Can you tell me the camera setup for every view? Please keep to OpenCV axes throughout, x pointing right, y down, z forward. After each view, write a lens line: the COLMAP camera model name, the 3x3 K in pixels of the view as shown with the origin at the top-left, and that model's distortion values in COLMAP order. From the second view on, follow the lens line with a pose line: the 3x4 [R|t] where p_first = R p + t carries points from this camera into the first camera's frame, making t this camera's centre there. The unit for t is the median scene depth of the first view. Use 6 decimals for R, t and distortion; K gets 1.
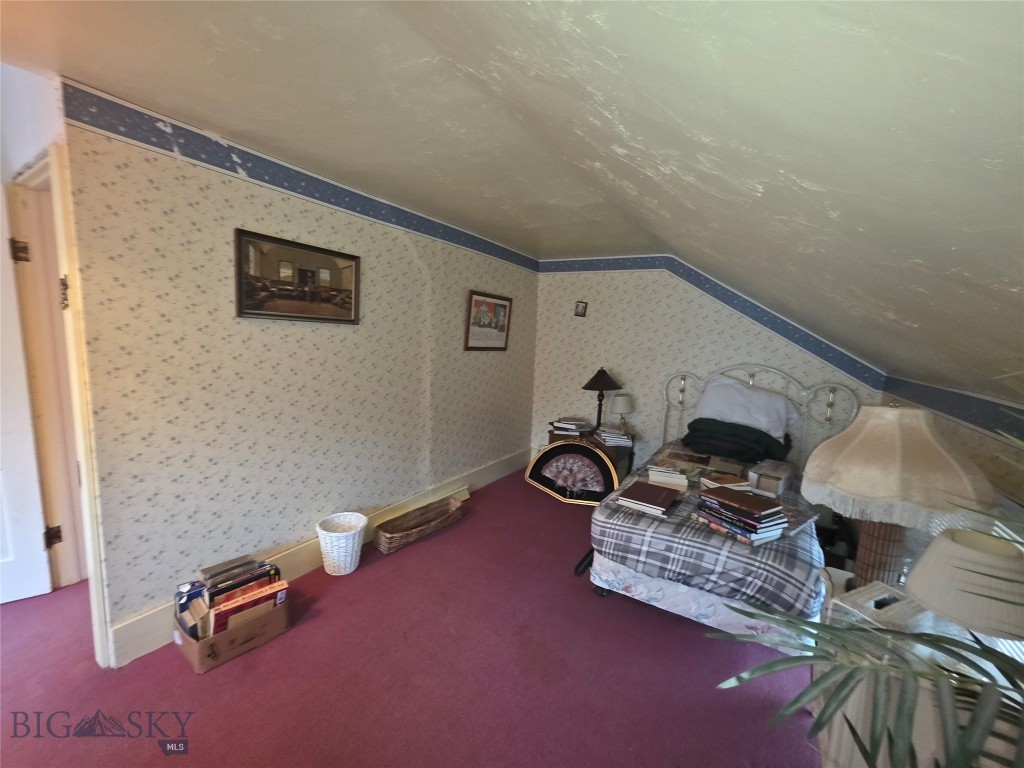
lens RADIAL K [[407.6, 0, 515.1], [0, 407.6, 387.0], [0, 0, 1]] dist [0.006676, -0.001598]
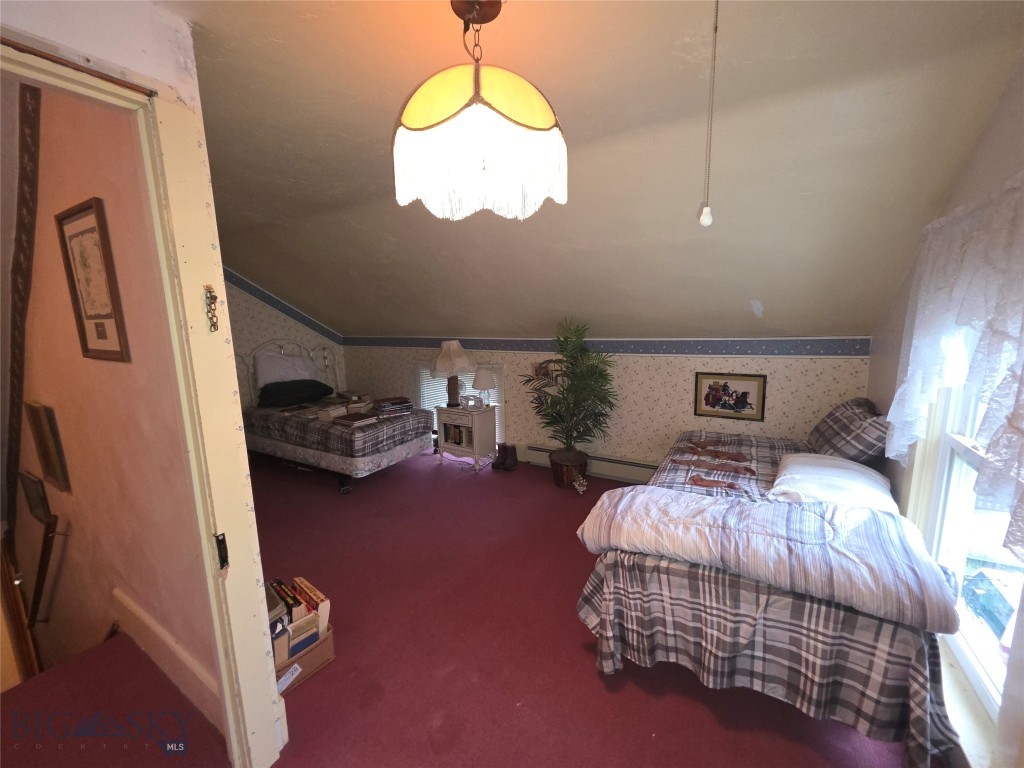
lens RADIAL K [[407.6, 0, 516.6], [0, 407.6, 385.0], [0, 0, 1]] dist [0.006676, -0.001598]
pose [[-0.011973, -0.211436, 0.977319, -1.419624], [0.146134, 0.966525, 0.210891, -0.136294], [-0.989192, 0.145345, 0.019326, 0.325482]]
